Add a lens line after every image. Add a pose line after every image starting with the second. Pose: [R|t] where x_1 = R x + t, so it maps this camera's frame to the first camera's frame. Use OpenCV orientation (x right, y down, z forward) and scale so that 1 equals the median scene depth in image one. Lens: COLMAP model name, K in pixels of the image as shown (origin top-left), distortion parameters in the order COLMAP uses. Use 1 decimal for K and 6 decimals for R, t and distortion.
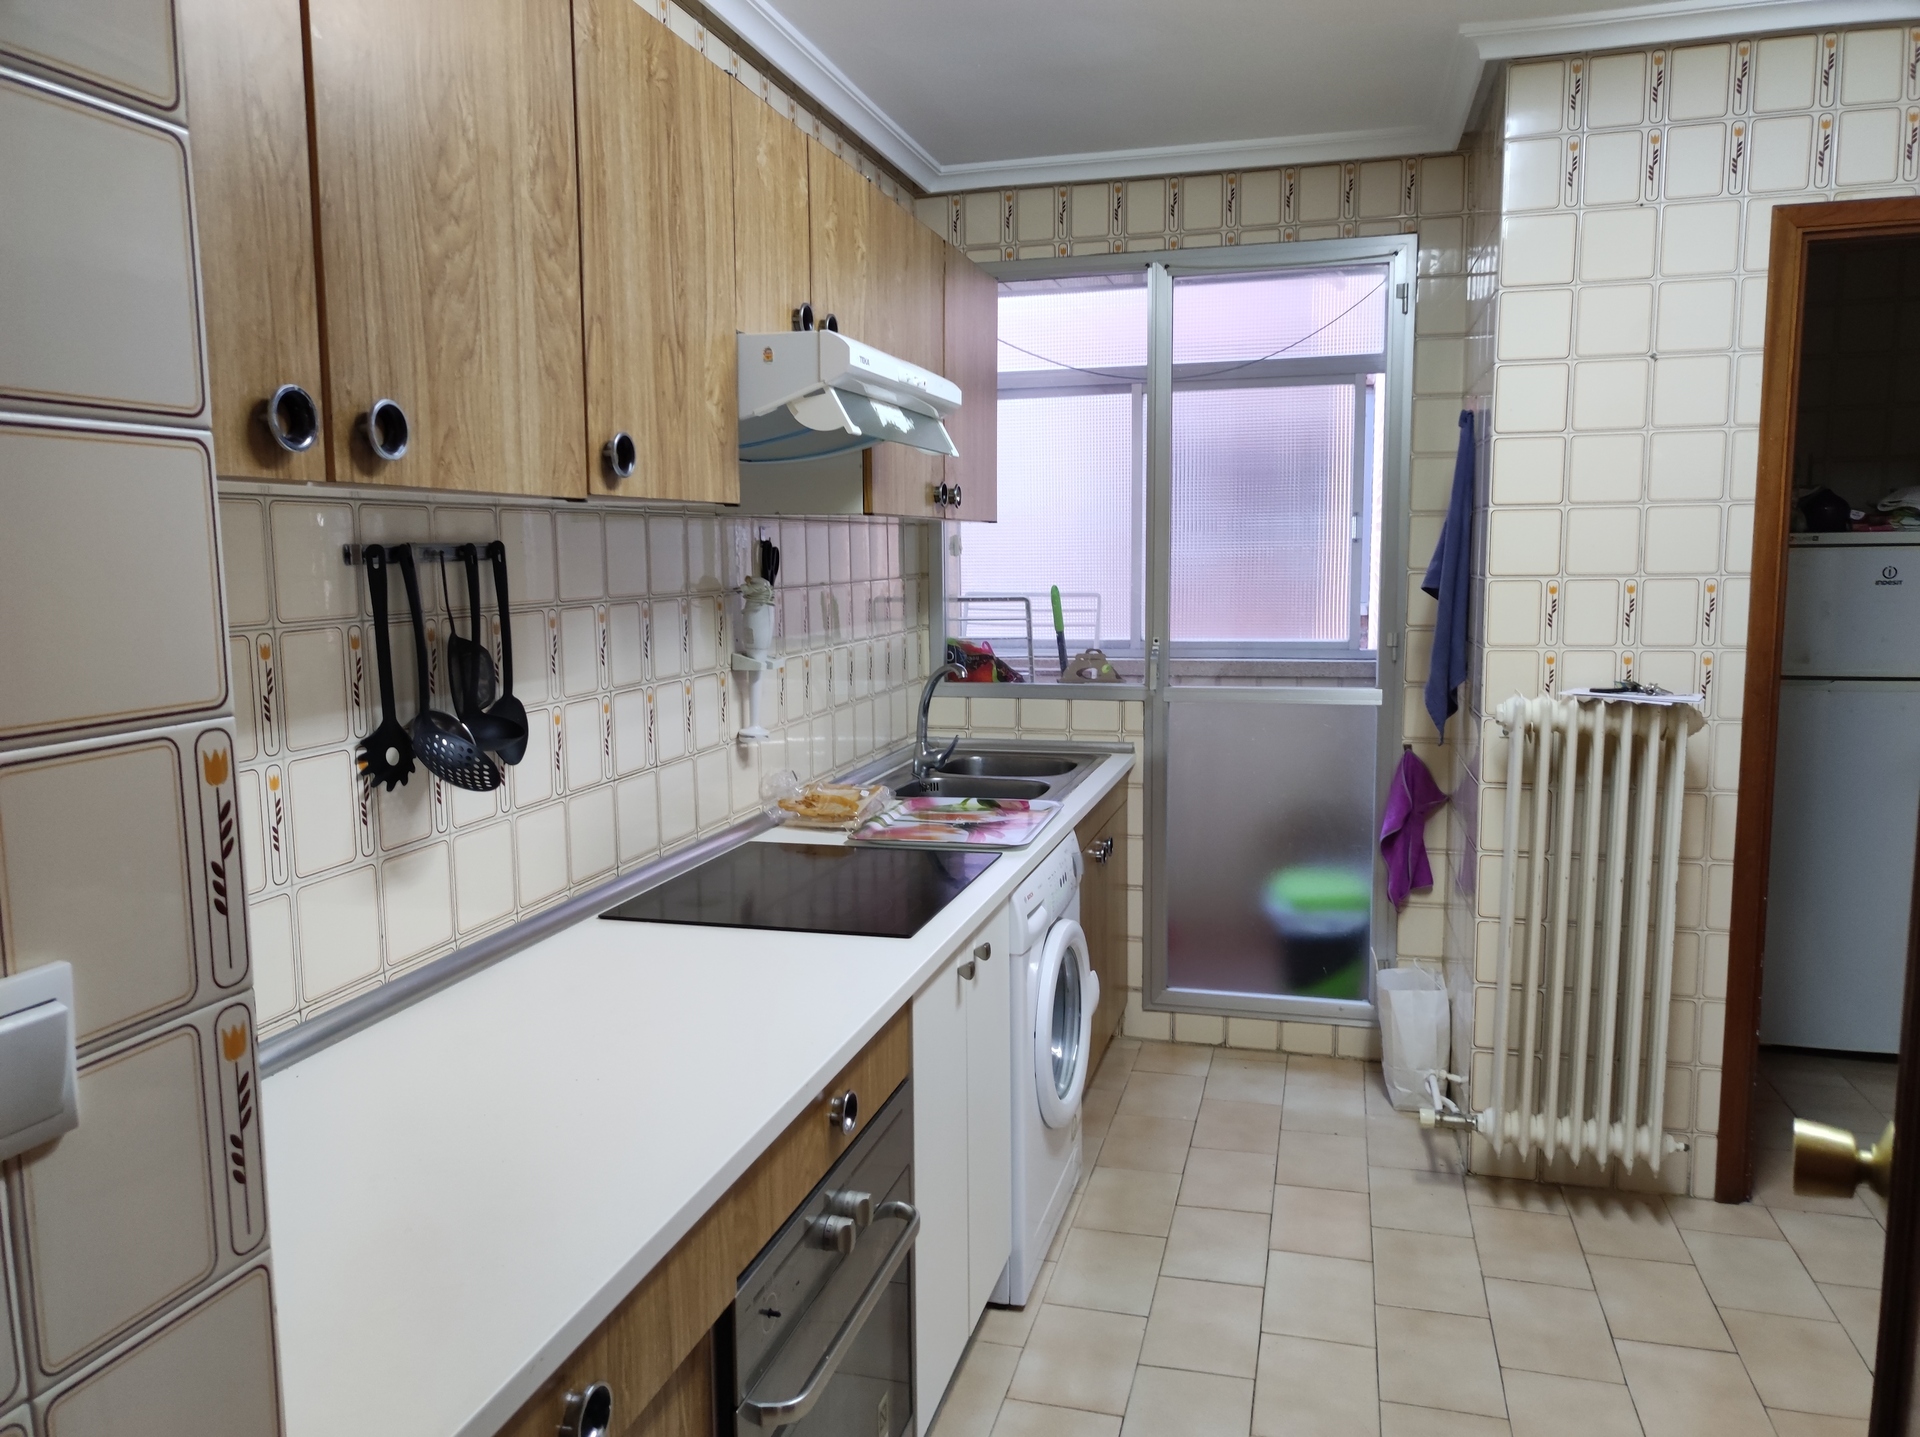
lens RADIAL K [[1401.5, 0, 952.7], [0, 1401.5, 728.9], [0, 0, 1]] dist [0.008456, 0.001962]
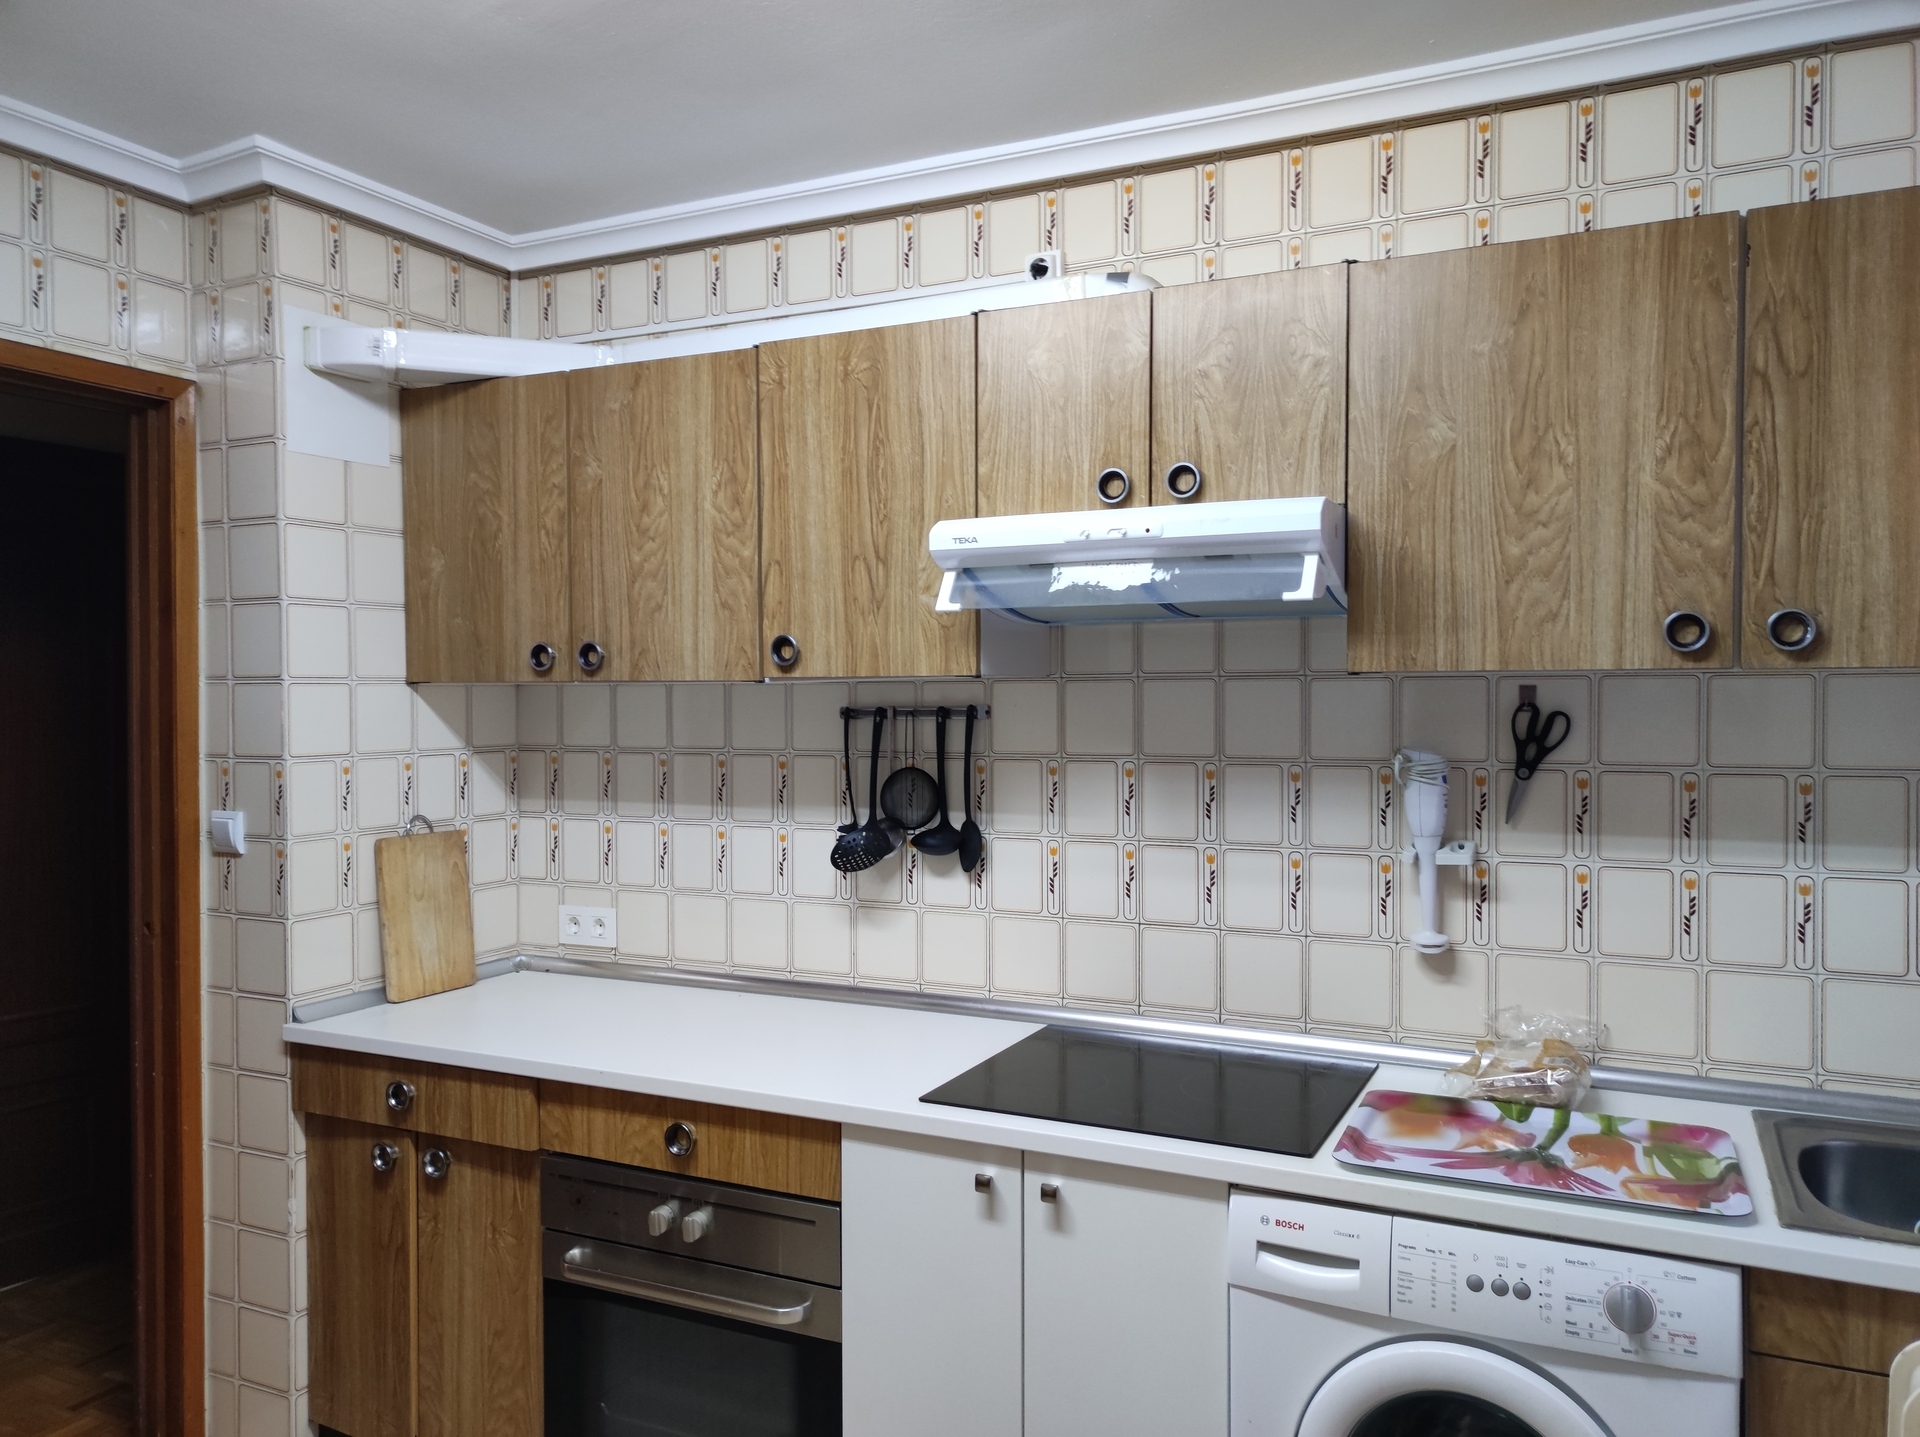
lens RADIAL K [[1401.5, 0, 966.9], [0, 1401.5, 716.9], [0, 0, 1]] dist [0.008456, 0.001962]
pose [[-0.175205, 0.033052, -0.983977, 1.193106], [-0.120795, 0.991164, 0.054802, -0.233169], [0.977094, 0.128461, -0.169664, 1.466736]]
